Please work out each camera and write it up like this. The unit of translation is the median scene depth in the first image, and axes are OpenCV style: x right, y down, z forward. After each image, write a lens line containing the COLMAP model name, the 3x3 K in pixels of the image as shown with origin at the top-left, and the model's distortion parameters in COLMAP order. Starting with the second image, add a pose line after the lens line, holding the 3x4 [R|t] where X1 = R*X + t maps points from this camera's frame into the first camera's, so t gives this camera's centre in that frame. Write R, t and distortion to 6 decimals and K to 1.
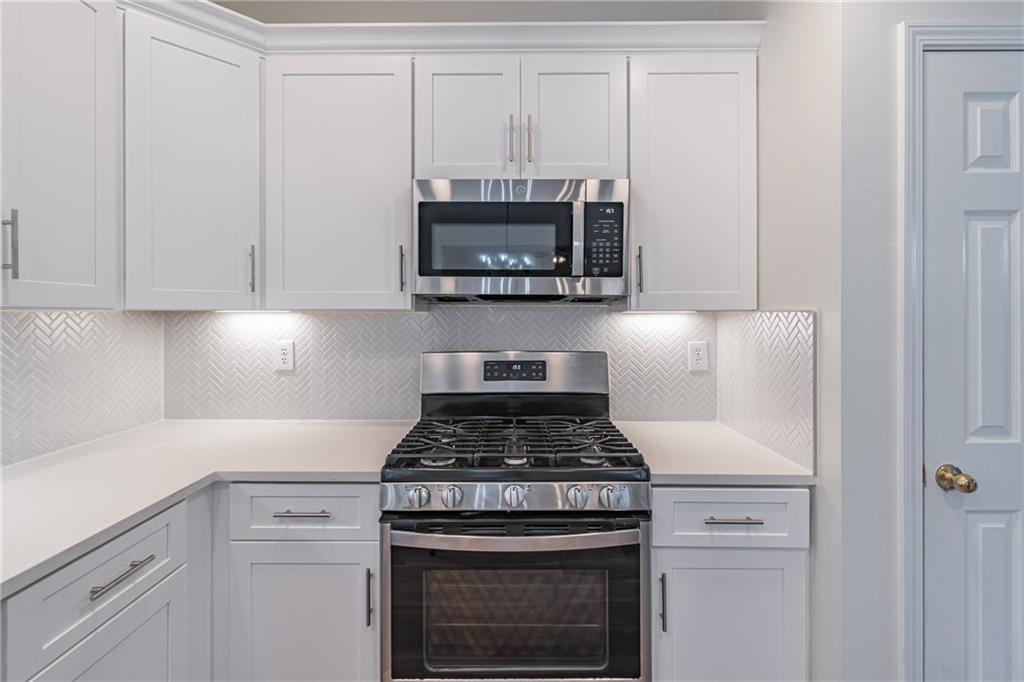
lens RADIAL K [[470.2, 0, 510.5], [0, 470.2, 310.0], [0, 0, 1]] dist [-0.001737, 0.002424]
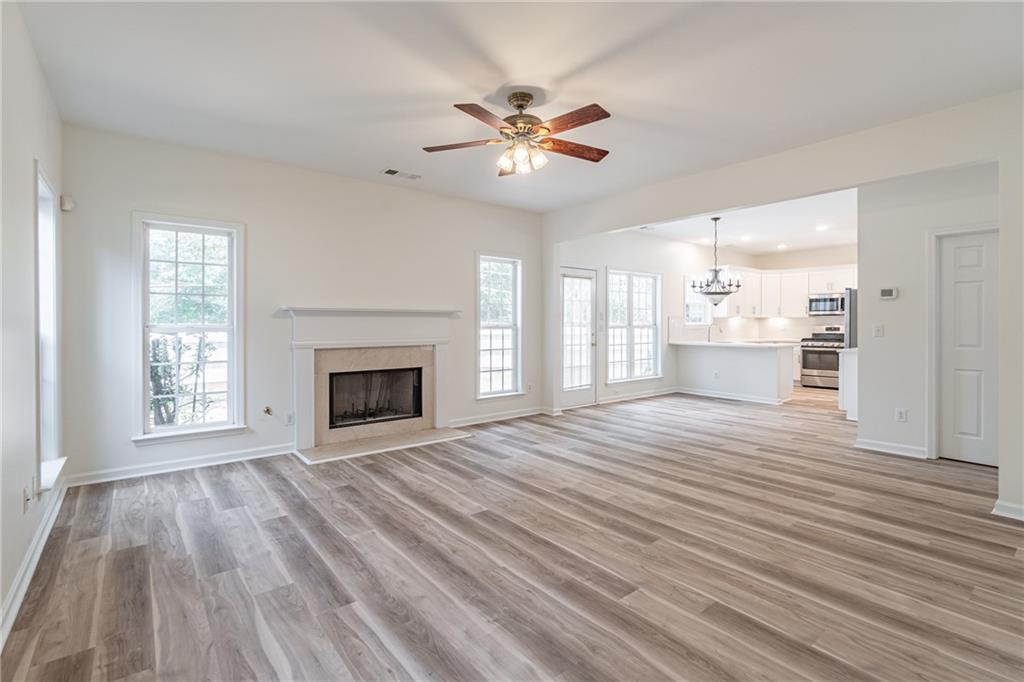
lens RADIAL K [[484.1, 0, 516.1], [0, 484.1, 335.1], [0, 0, 1]] dist [-0.004068, 0.000249]
pose [[0.616937, -0.000346, -0.787012, 2.209865], [0.007562, 0.999956, 0.005487, 0.155428], [0.786976, -0.009336, 0.616913, -5.400697]]
